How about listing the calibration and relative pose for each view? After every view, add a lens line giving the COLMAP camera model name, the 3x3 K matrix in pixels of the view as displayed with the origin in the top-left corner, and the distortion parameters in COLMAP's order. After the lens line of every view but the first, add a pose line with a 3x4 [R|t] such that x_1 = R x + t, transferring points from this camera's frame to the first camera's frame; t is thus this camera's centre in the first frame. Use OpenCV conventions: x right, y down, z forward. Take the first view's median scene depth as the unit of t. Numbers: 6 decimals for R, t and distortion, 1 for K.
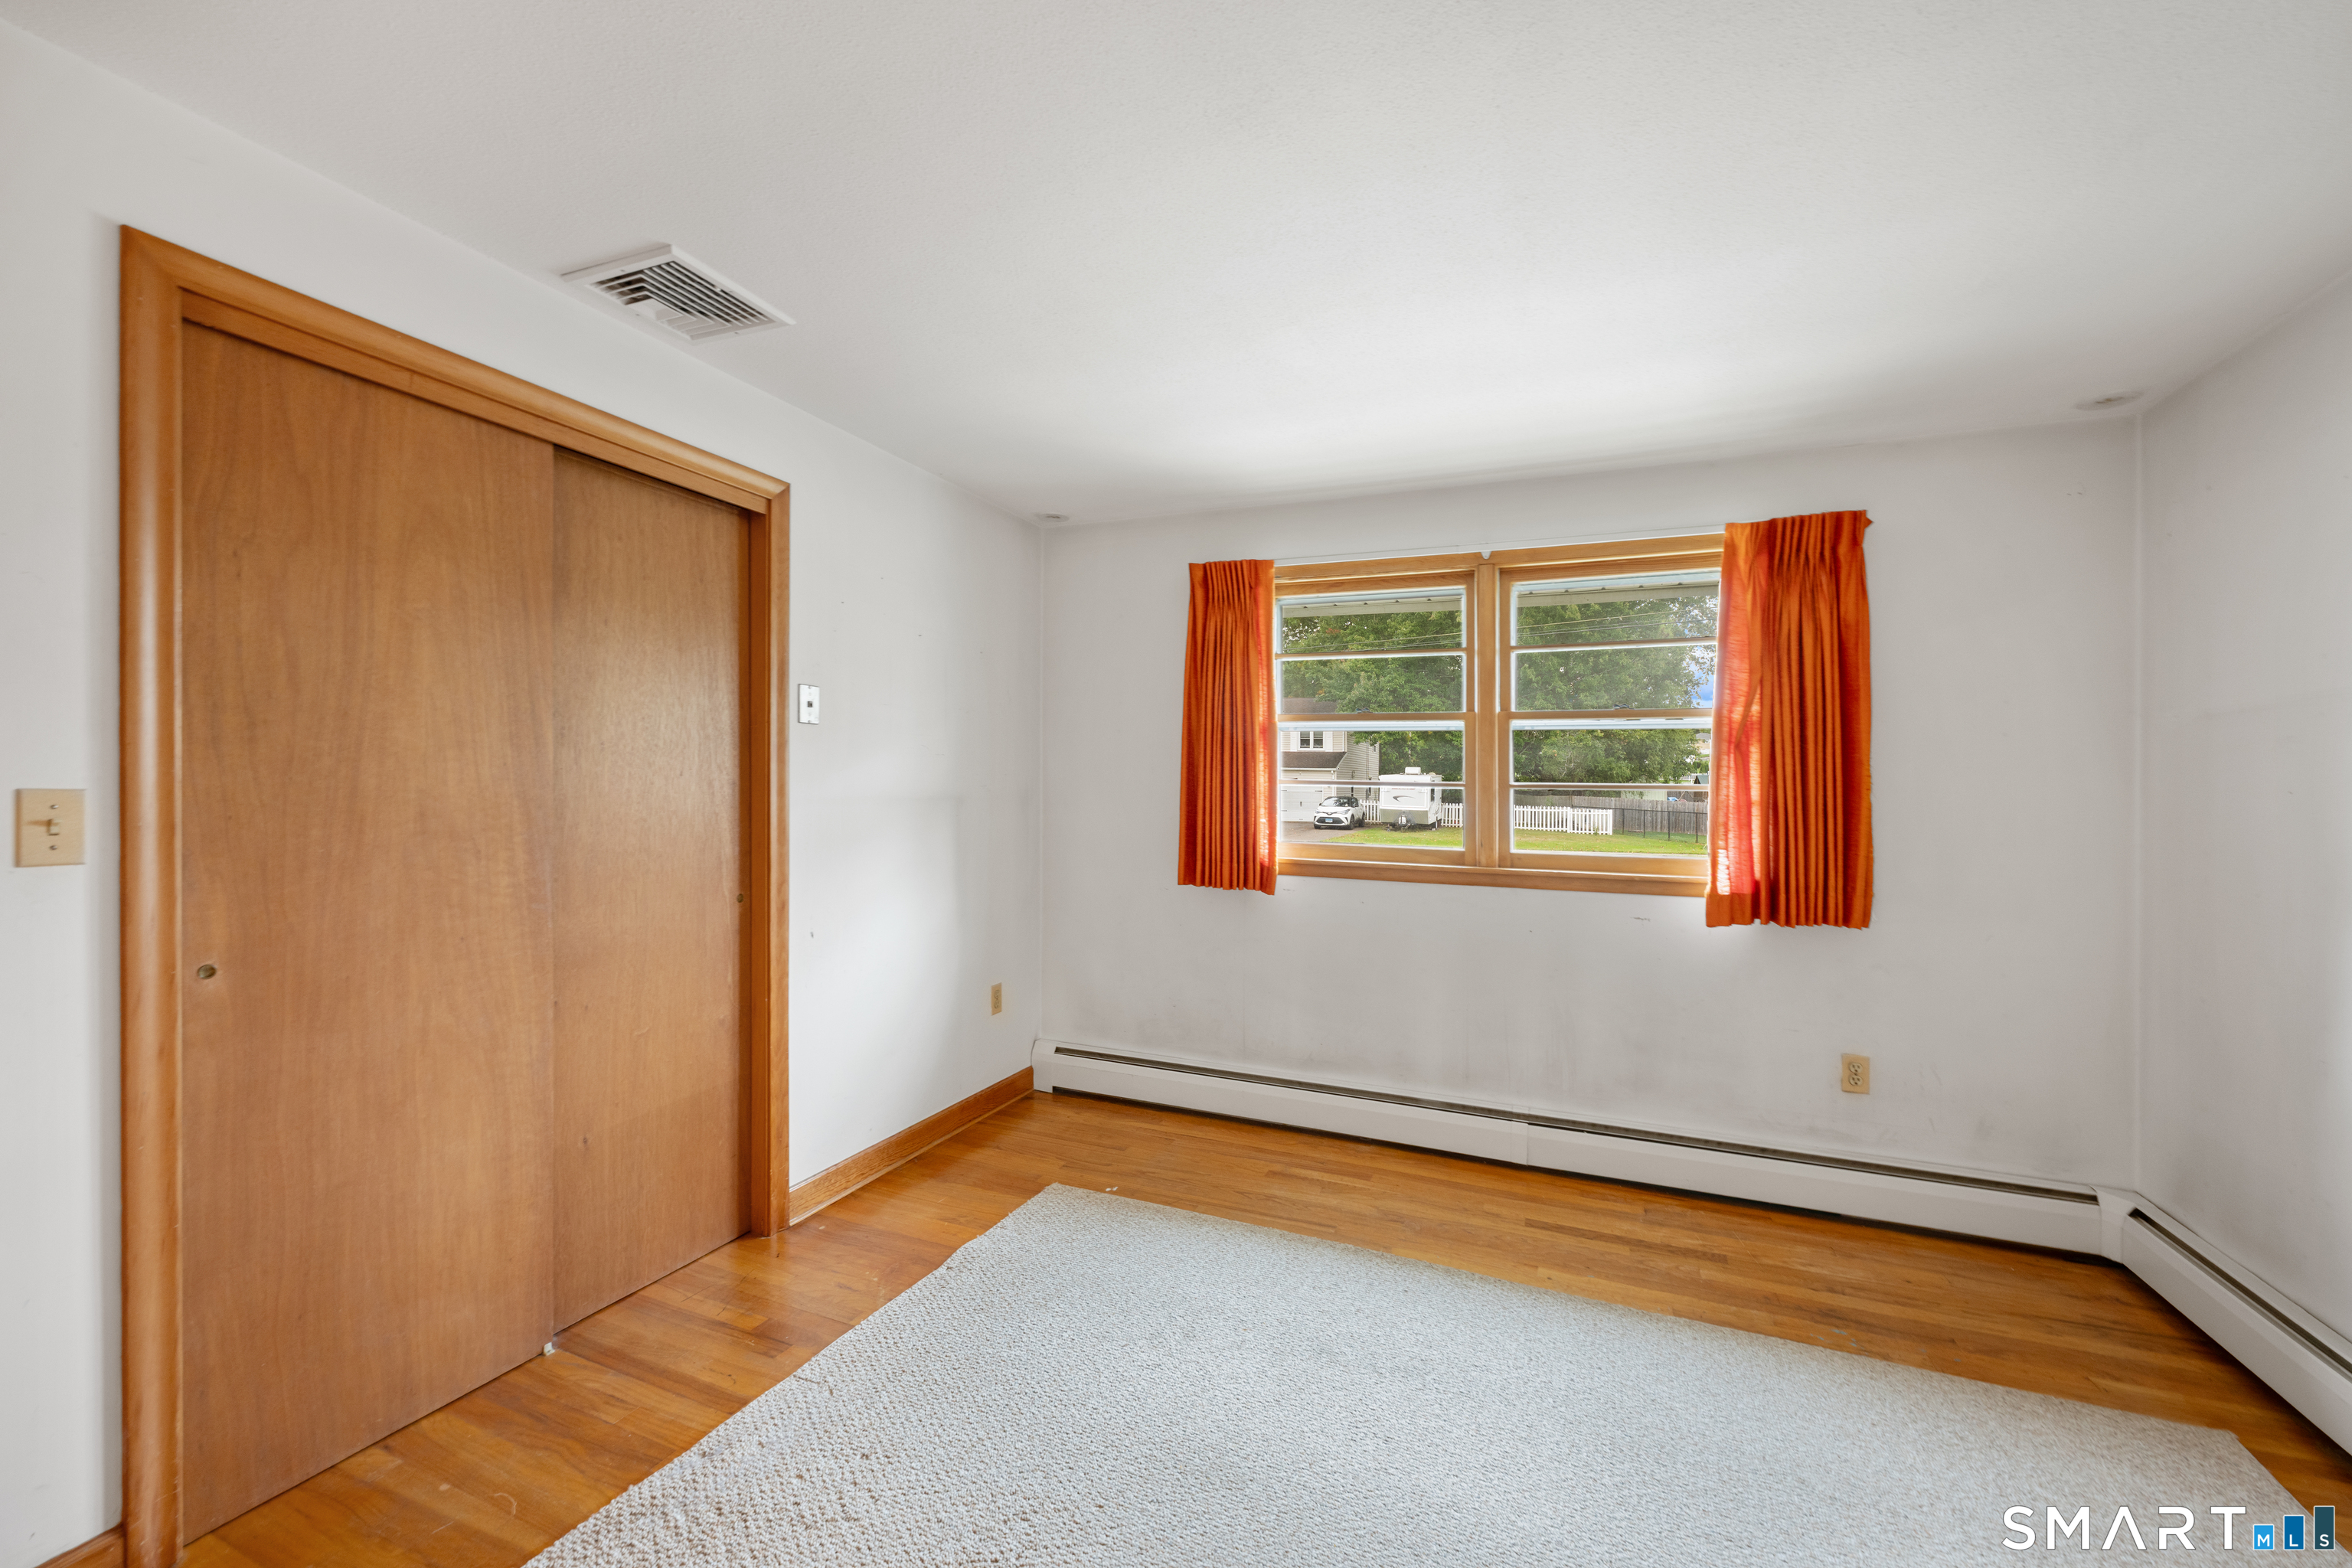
lens RADIAL K [[935.1, 0, 1171.3], [0, 935.1, 798.7], [0, 0, 1]] dist [0.002131, 0.000091]
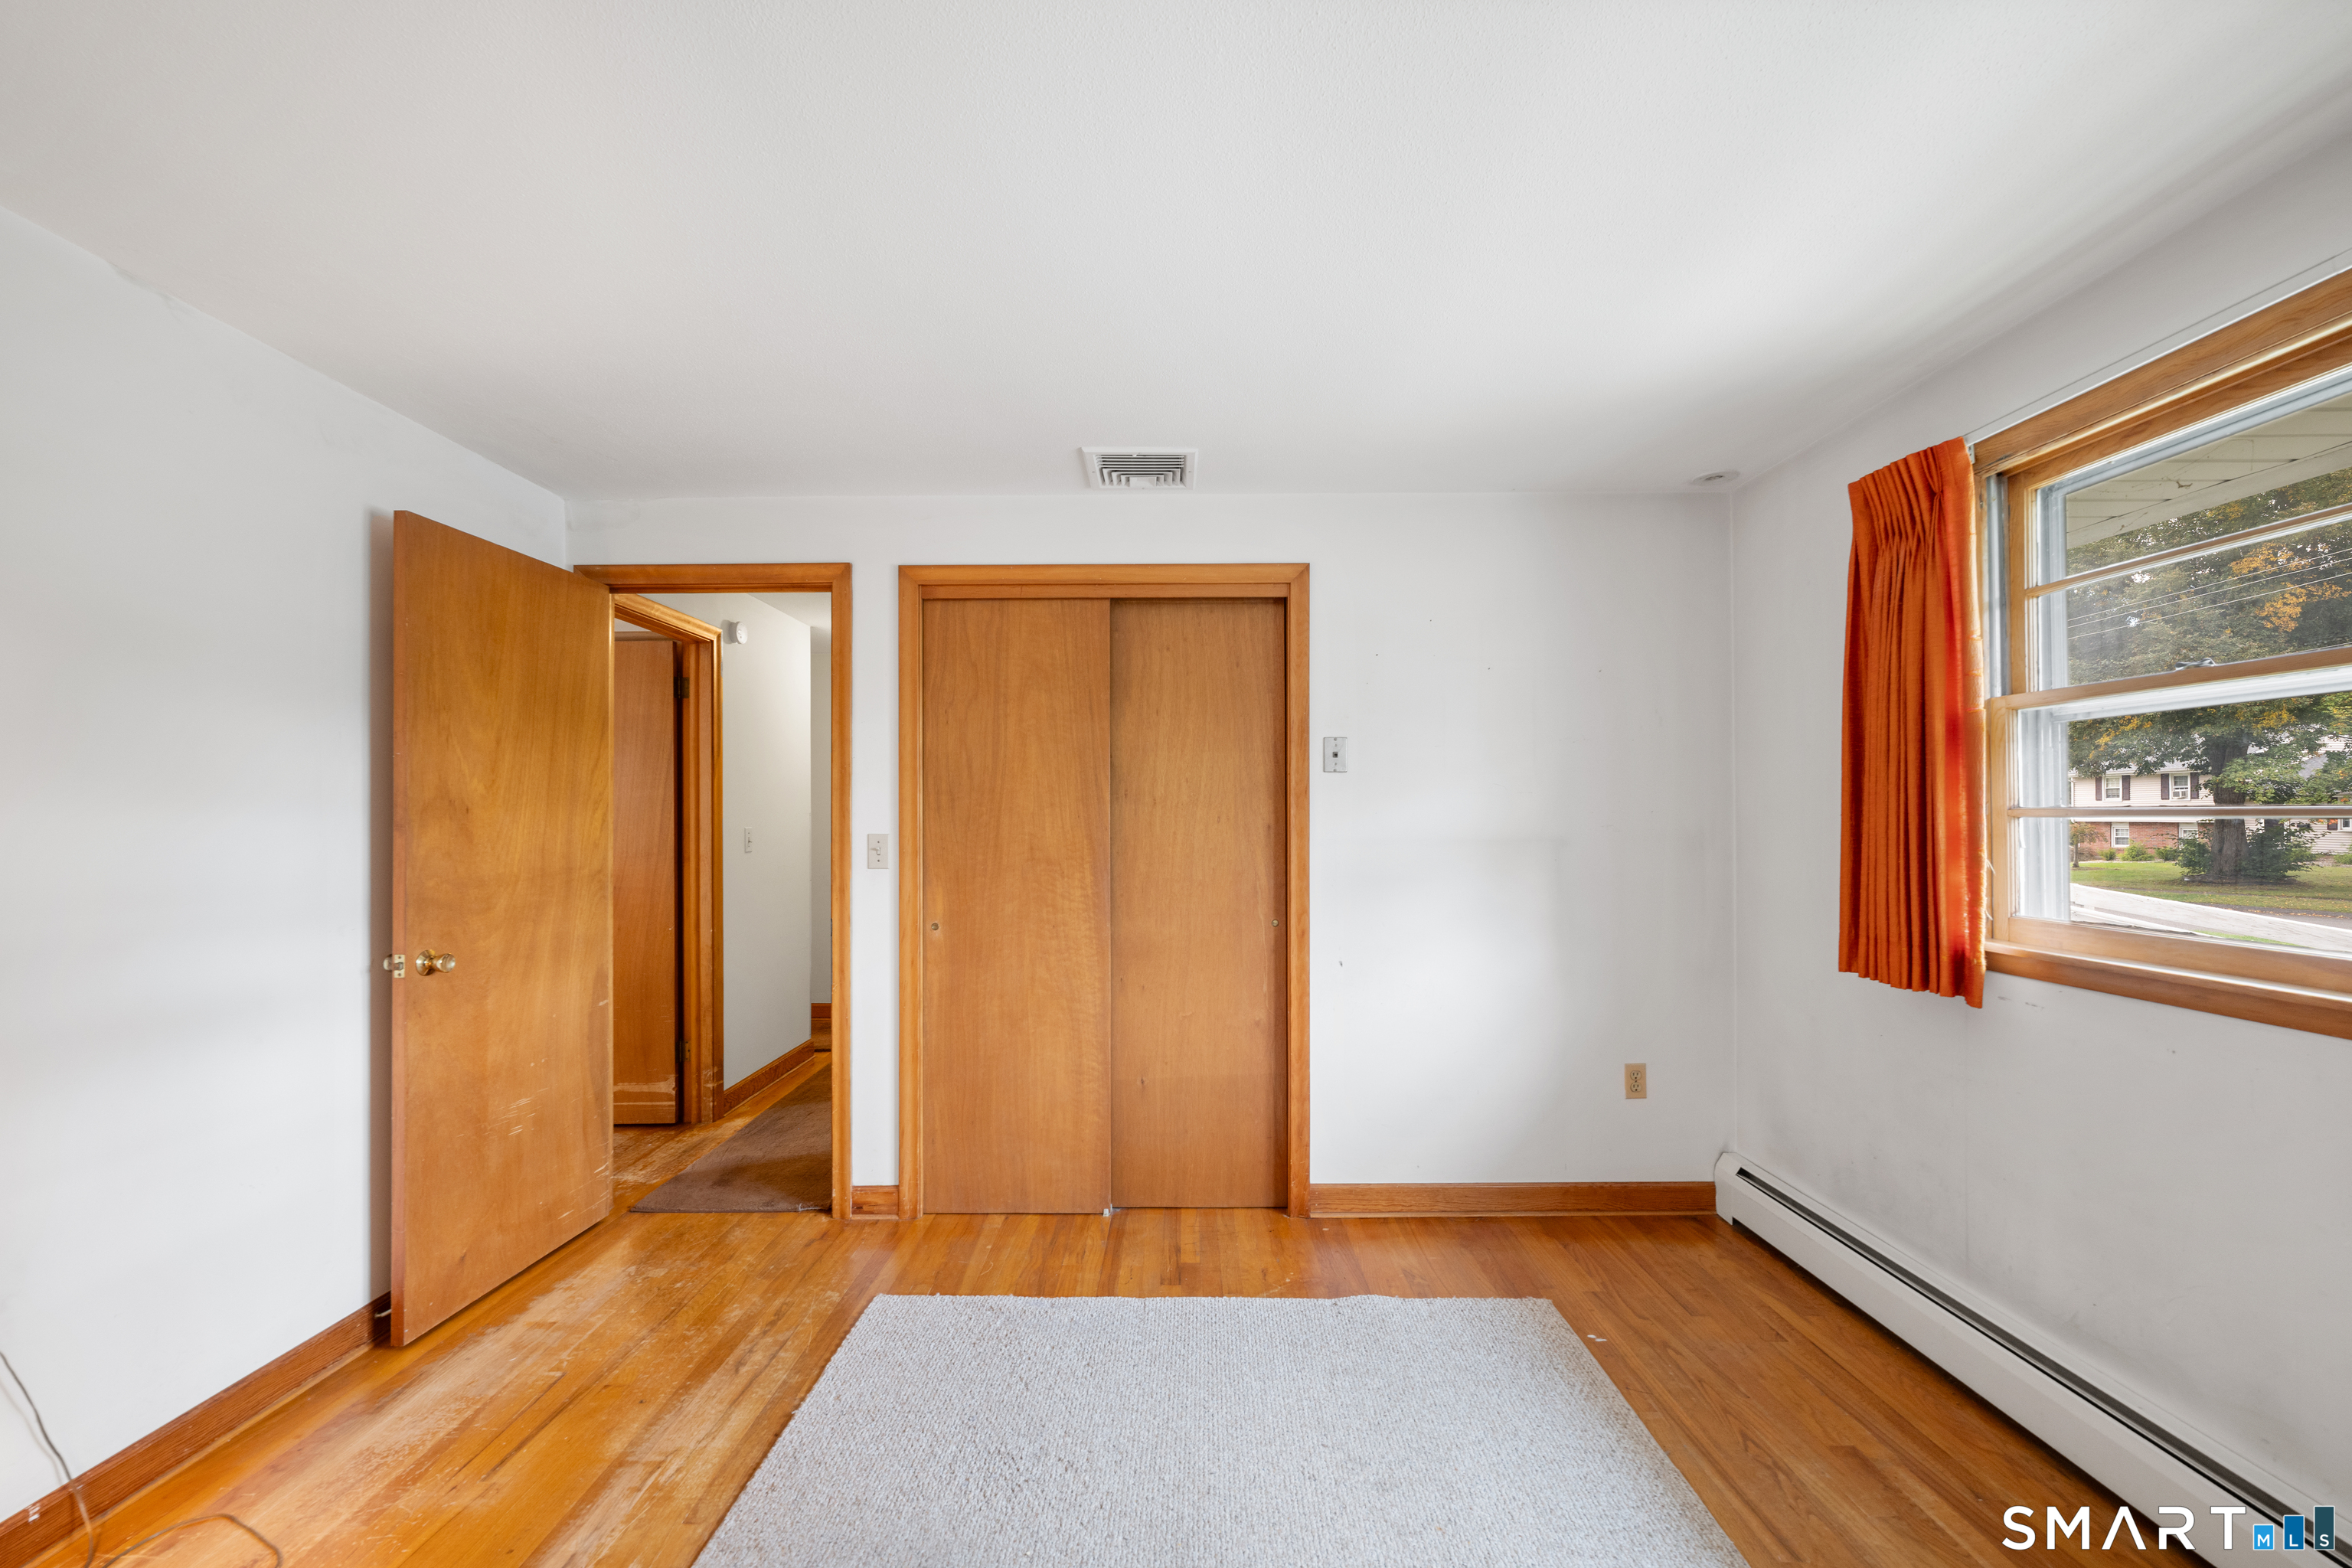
lens RADIAL K [[944.6, 0, 1179.4], [0, 944.6, 830.5], [0, 0, 1]] dist [-0.000348, 0.000085]
pose [[0.399177, -0.004800, -0.916861, 0.601676], [-0.003412, 0.999972, -0.006721, -0.003284], [0.916867, 0.005811, 0.399150, 0.412130]]
